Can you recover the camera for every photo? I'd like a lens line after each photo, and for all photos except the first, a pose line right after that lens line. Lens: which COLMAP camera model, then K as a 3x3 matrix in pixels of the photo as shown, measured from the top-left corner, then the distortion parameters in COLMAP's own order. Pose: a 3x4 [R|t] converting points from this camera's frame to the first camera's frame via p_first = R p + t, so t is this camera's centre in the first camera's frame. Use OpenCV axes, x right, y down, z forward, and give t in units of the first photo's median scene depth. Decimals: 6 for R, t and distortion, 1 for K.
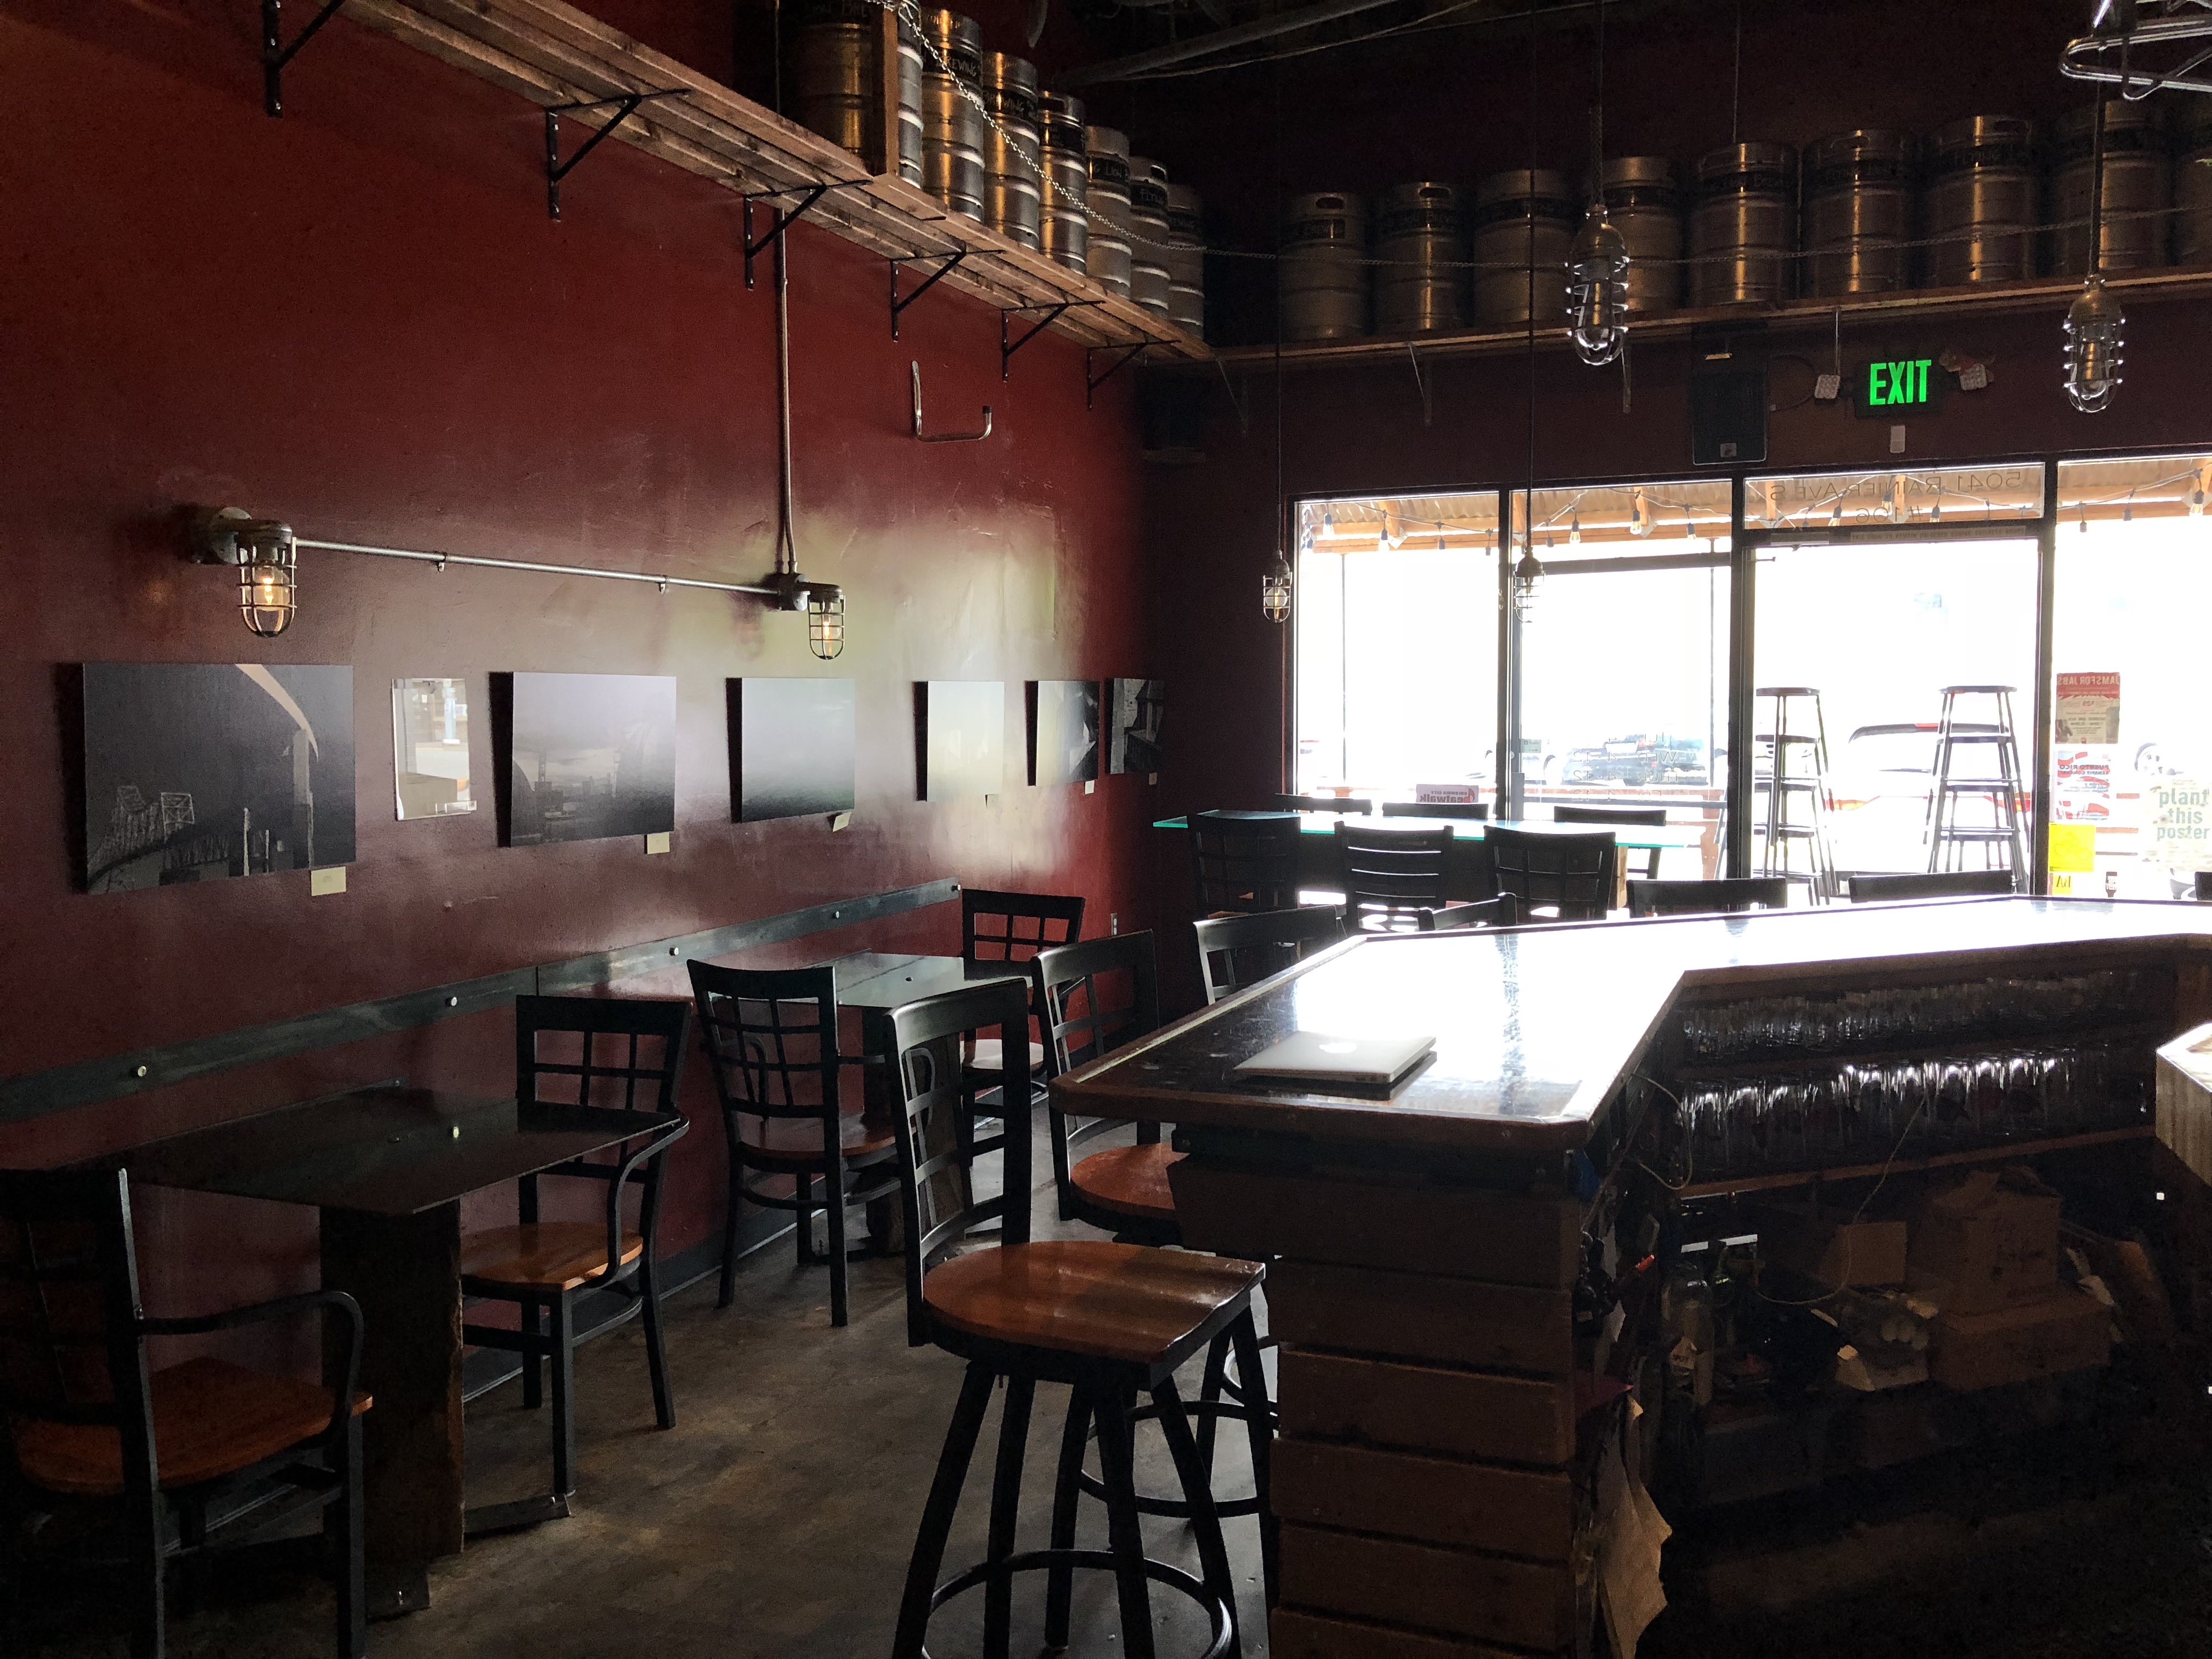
lens RADIAL K [[1847.1, 0, 1106.0], [0, 1847.1, 829.5], [0, 0, 1]] dist [0.011157, 0.002873]
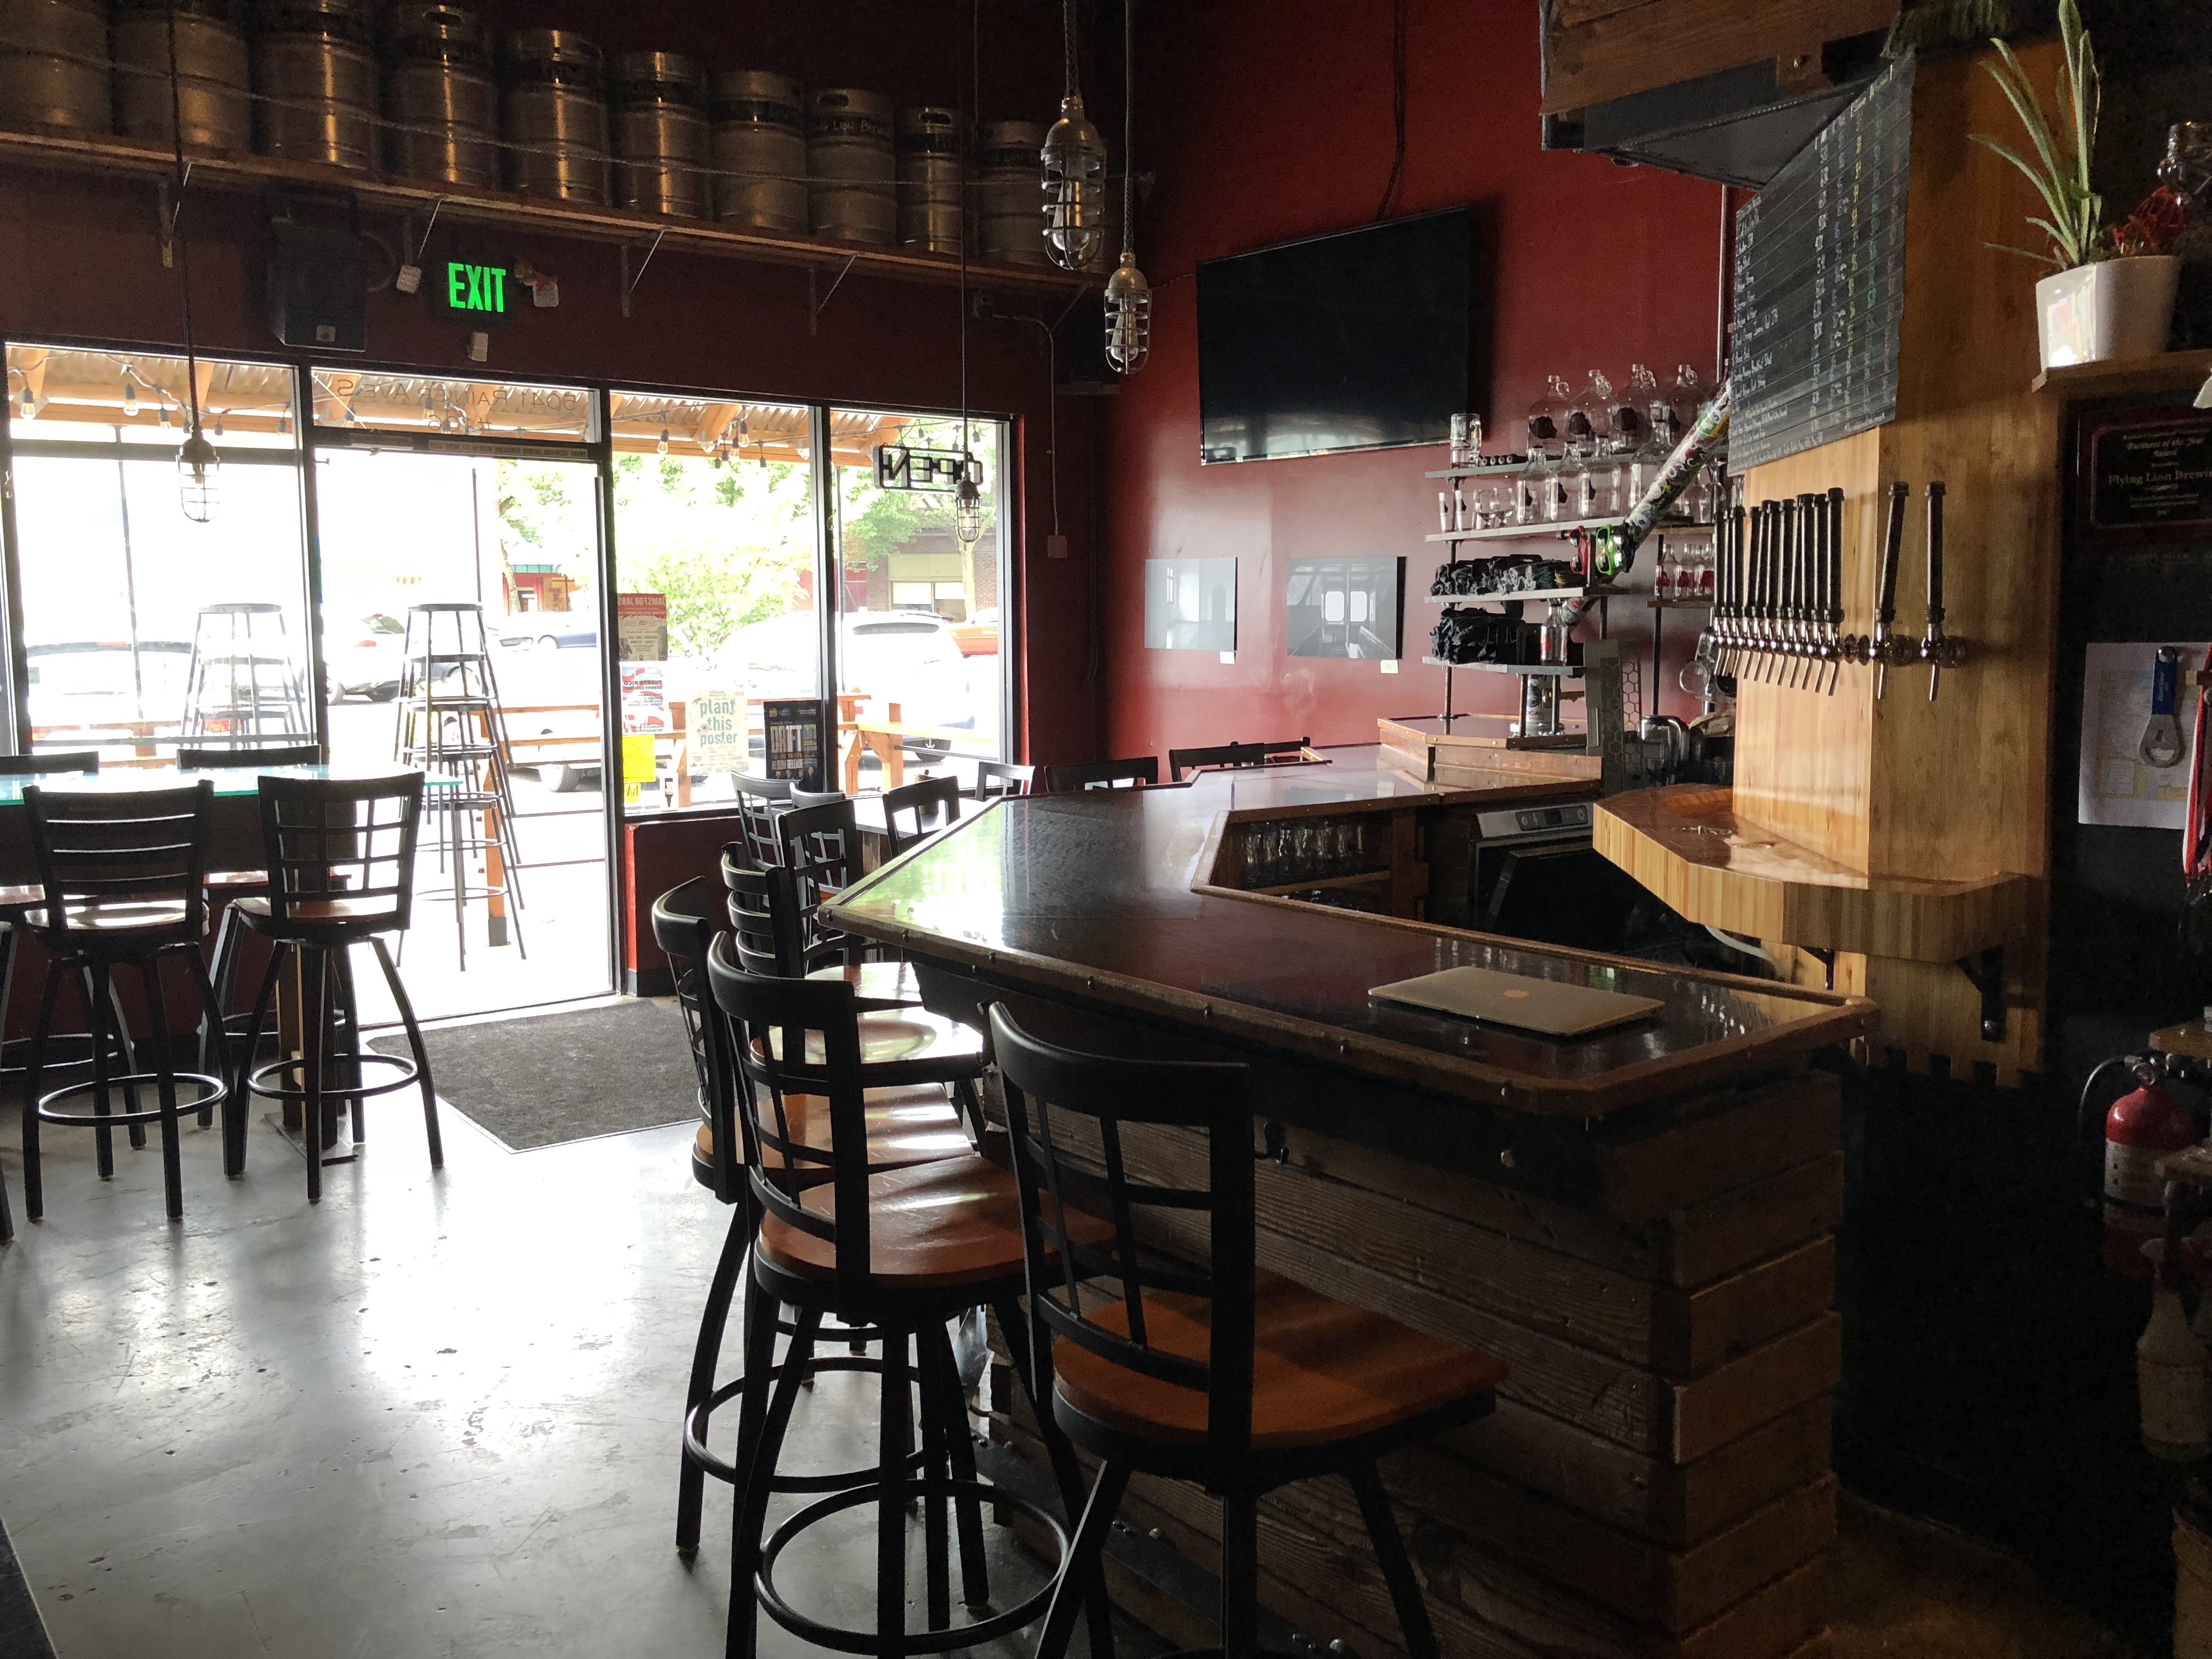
lens RADIAL K [[2047.2, 0, 1106.0], [0, 2047.2, 829.5], [0, 0, 1]] dist [0.135565, -0.009515]
pose [[0.448240, -0.097580, 0.888572, -0.420826], [0.063349, 0.994992, 0.077310, -0.024522], [-0.891666, 0.021637, 0.452177, 0.224443]]
